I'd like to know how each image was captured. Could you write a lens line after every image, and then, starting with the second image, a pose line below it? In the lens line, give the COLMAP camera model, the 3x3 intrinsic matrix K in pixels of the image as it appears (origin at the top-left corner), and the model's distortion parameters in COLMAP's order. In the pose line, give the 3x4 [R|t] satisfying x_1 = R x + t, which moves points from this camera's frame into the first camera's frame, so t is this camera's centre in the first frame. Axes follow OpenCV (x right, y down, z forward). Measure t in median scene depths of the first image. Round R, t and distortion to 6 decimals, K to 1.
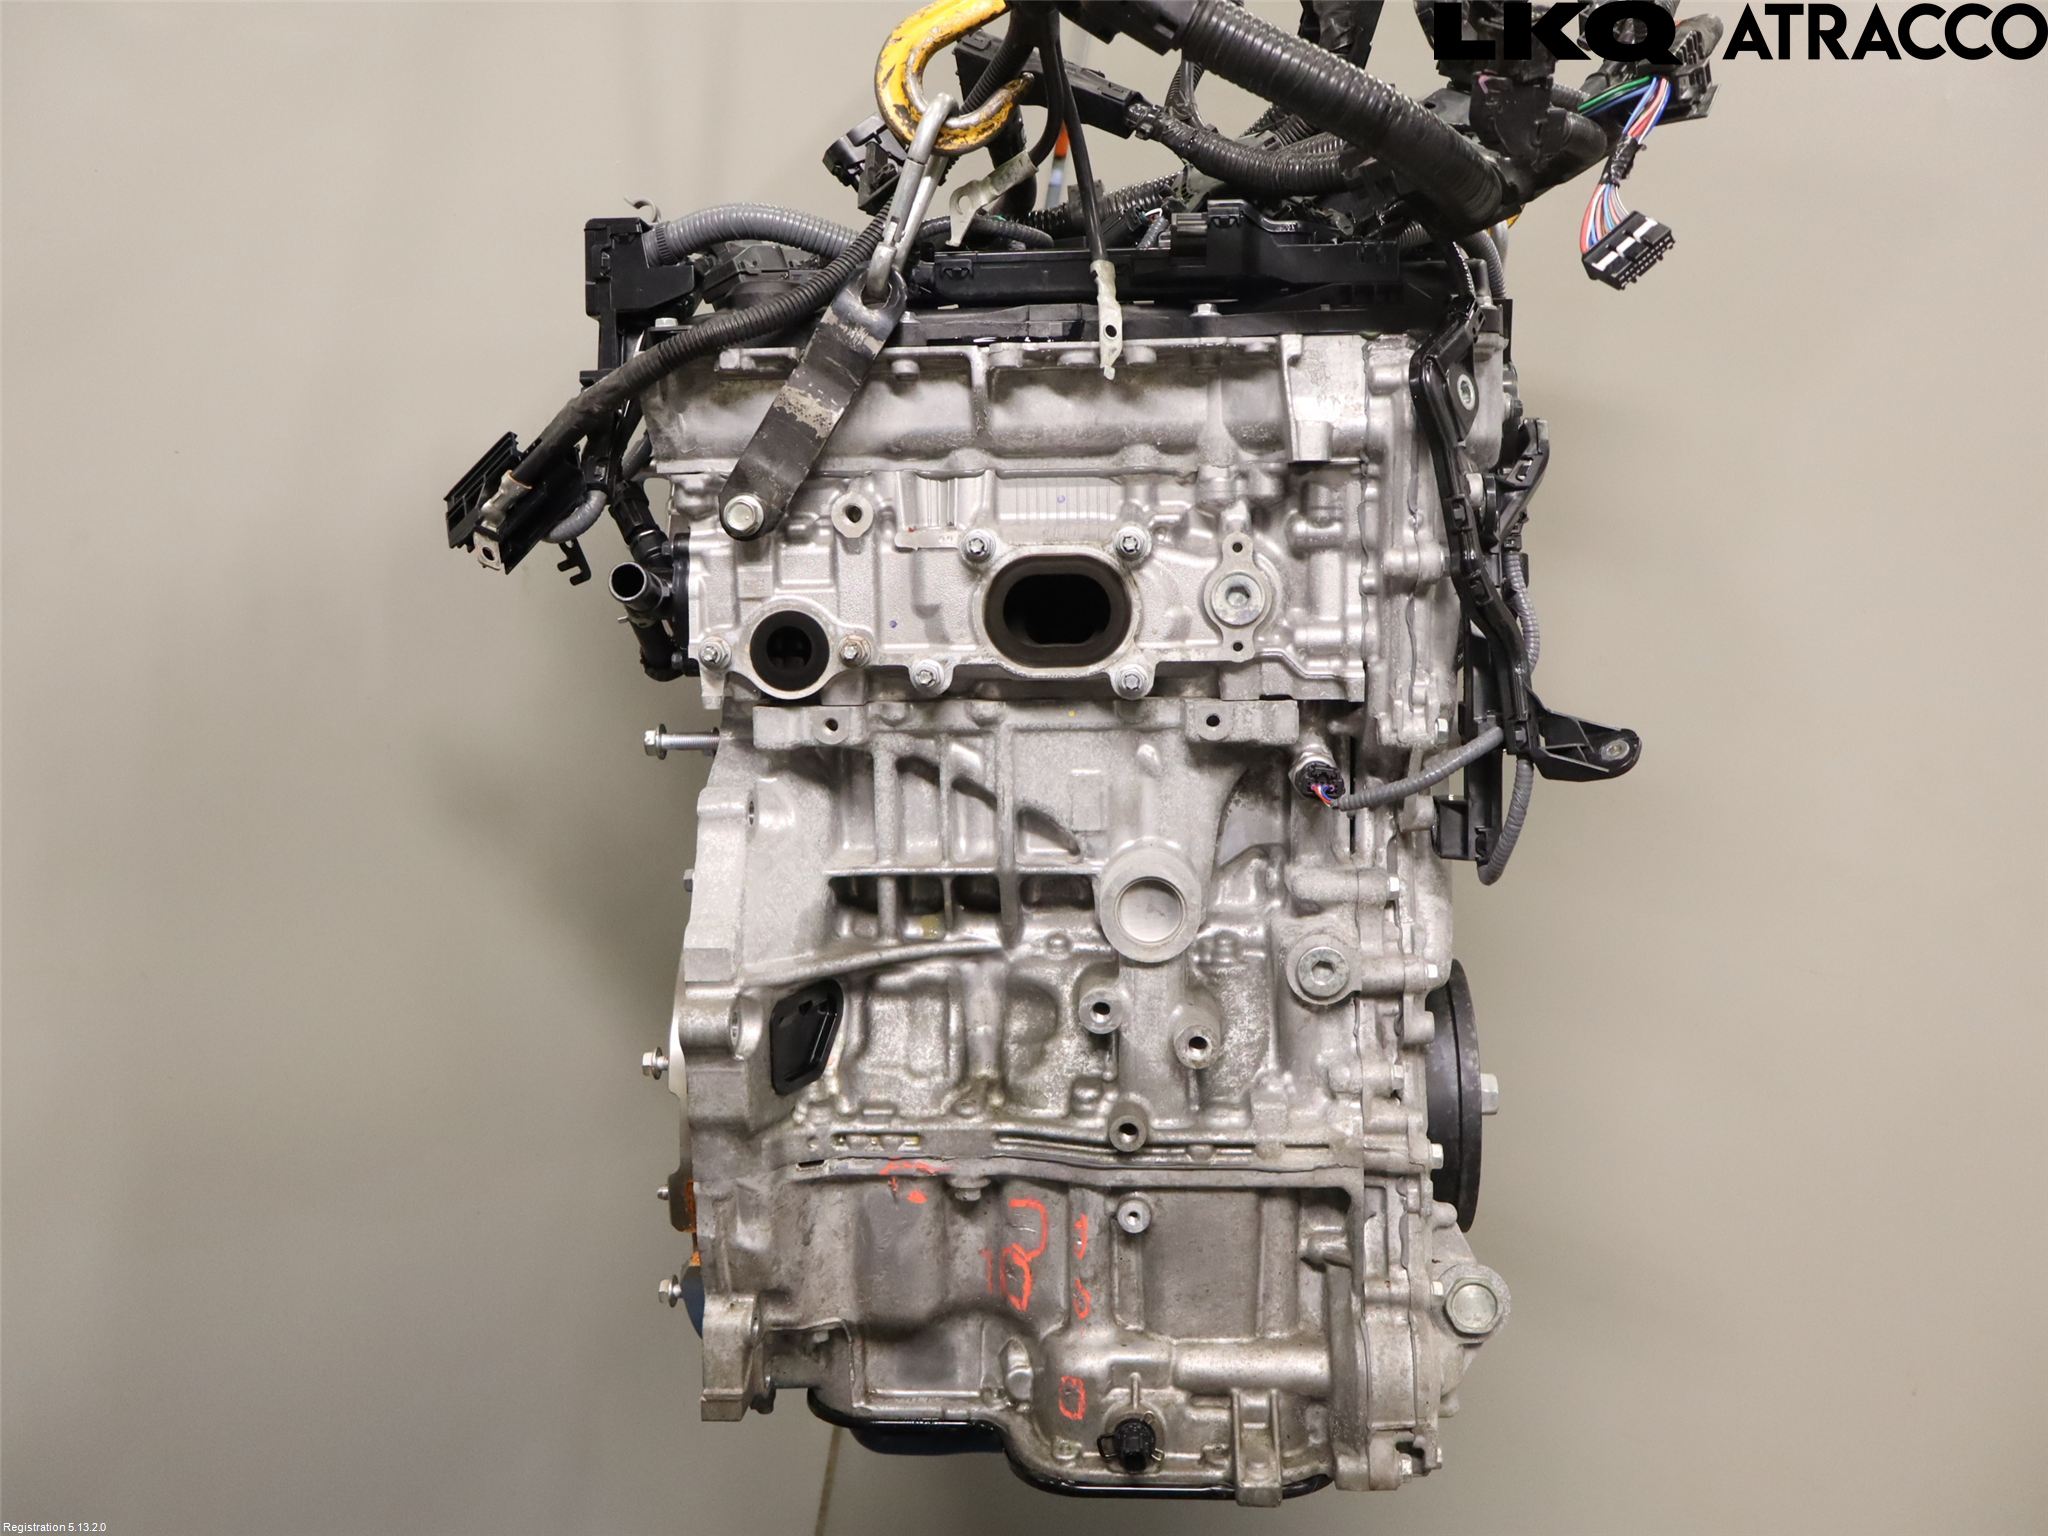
lens RADIAL K [[1922.7, 0, 1024.0], [0, 1922.7, 768.0], [0, 0, 1]] dist [-0.015608, -0.003286]
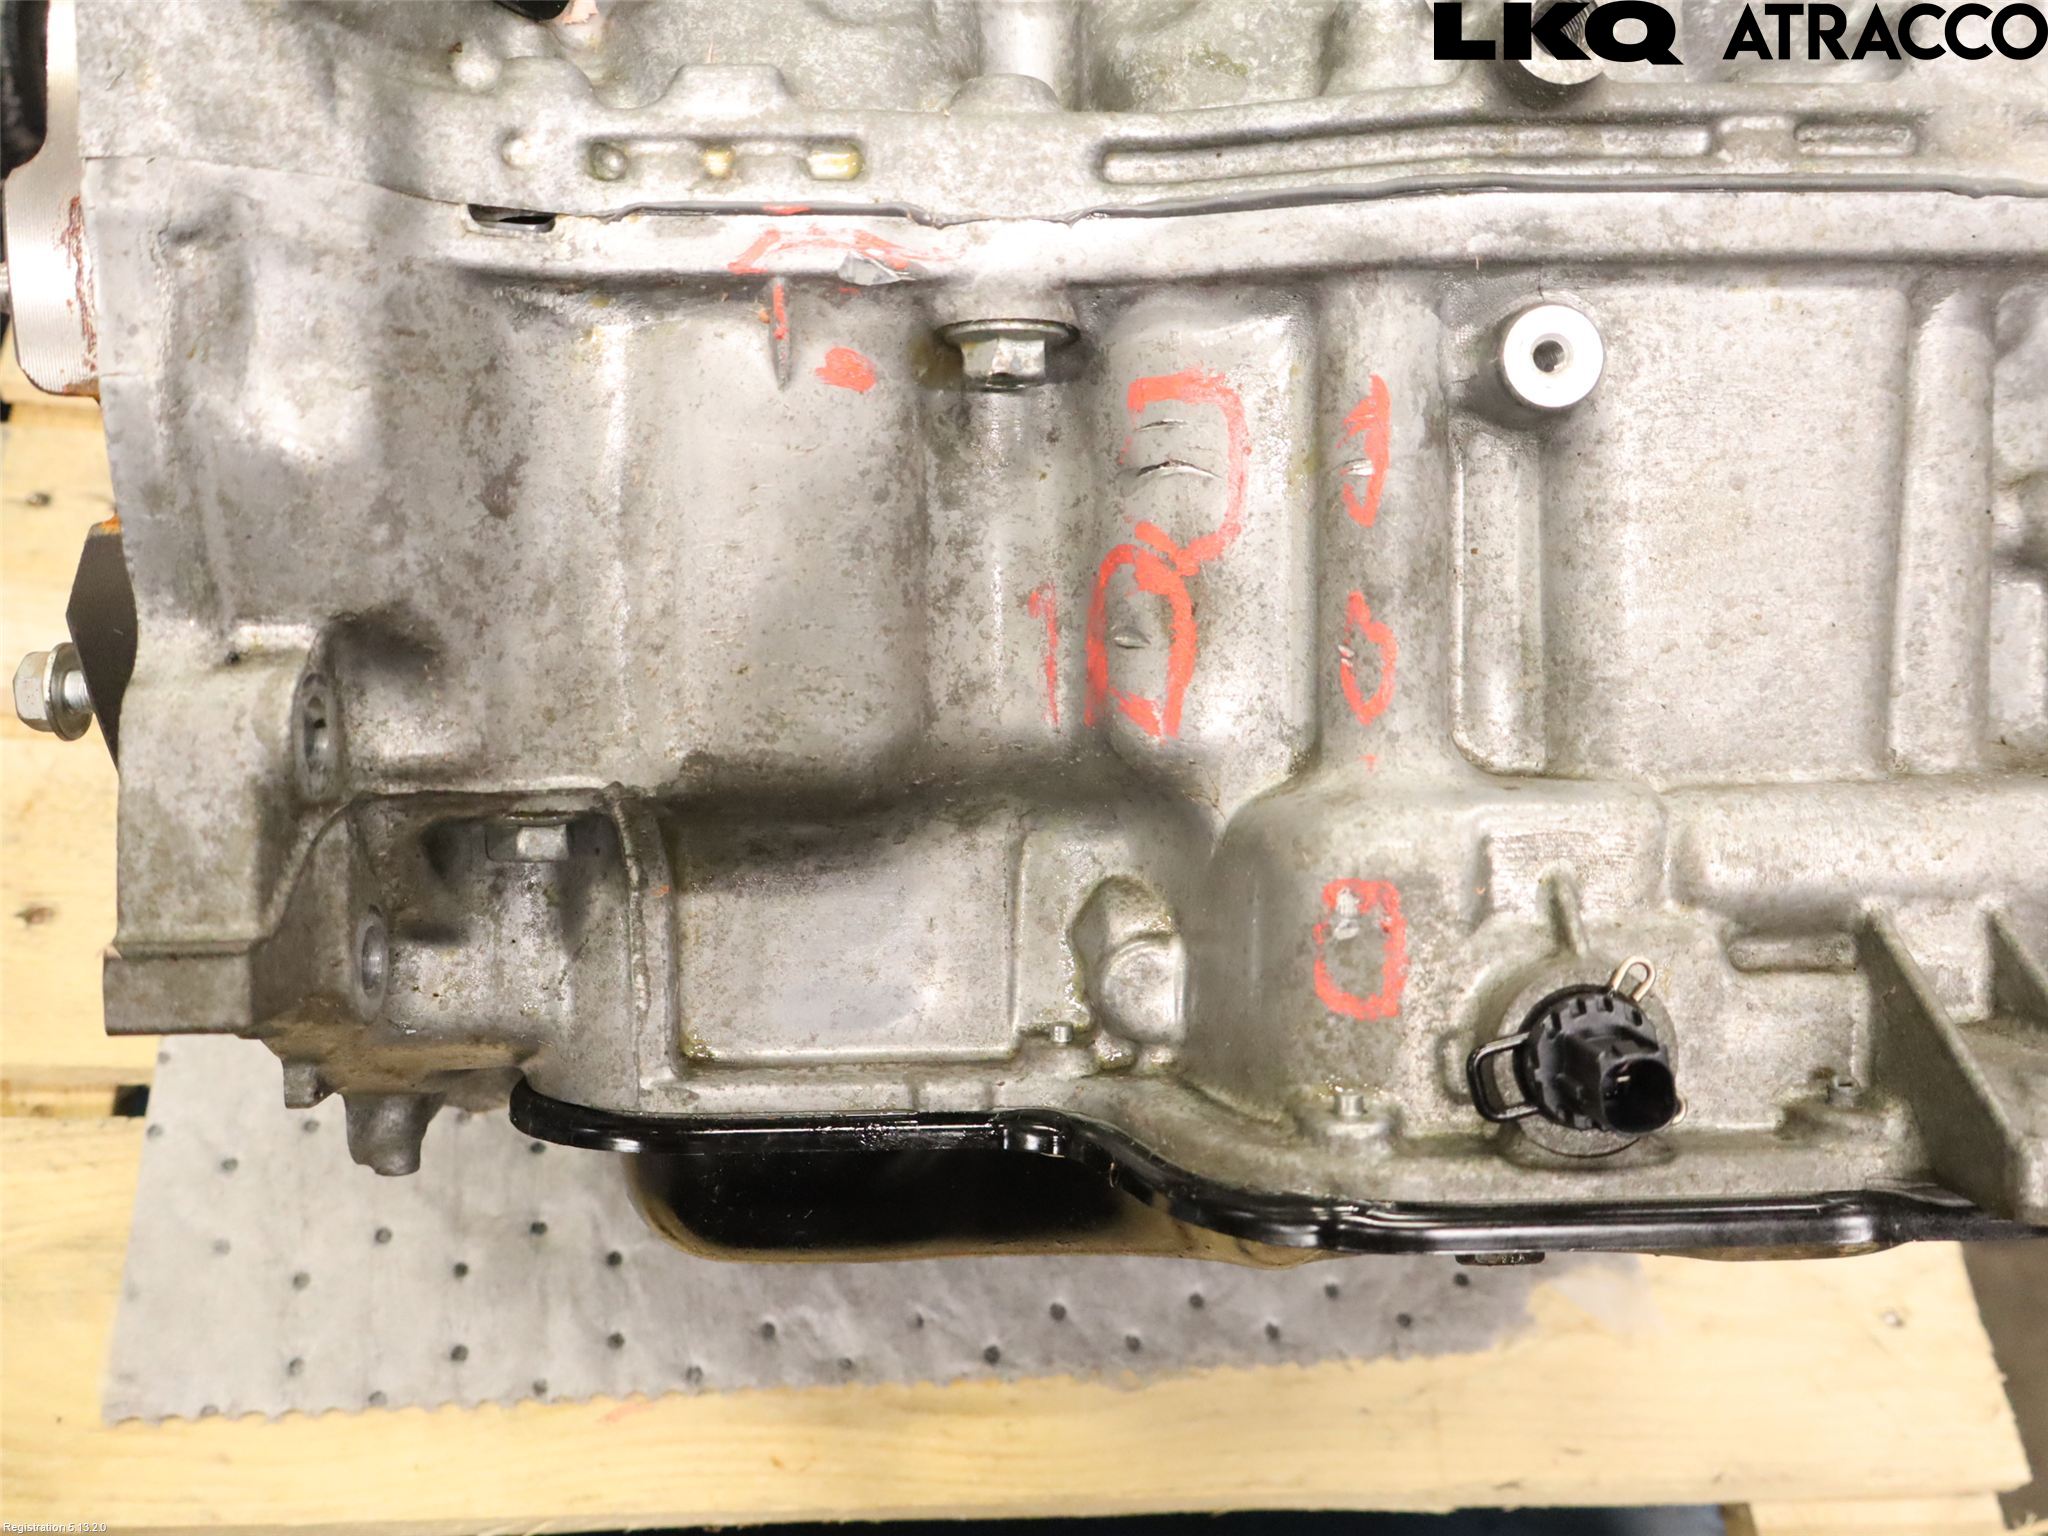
lens RADIAL K [[1922.7, 0, 1024.0], [0, 1922.7, 768.0], [0, 0, 1]] dist [-0.015608, -0.003286]
pose [[0.995333, 0.005831, 0.096320, -0.057645], [0.003114, 0.995711, -0.092462, 0.323069], [-0.096446, 0.092330, 0.991047, 0.688390]]
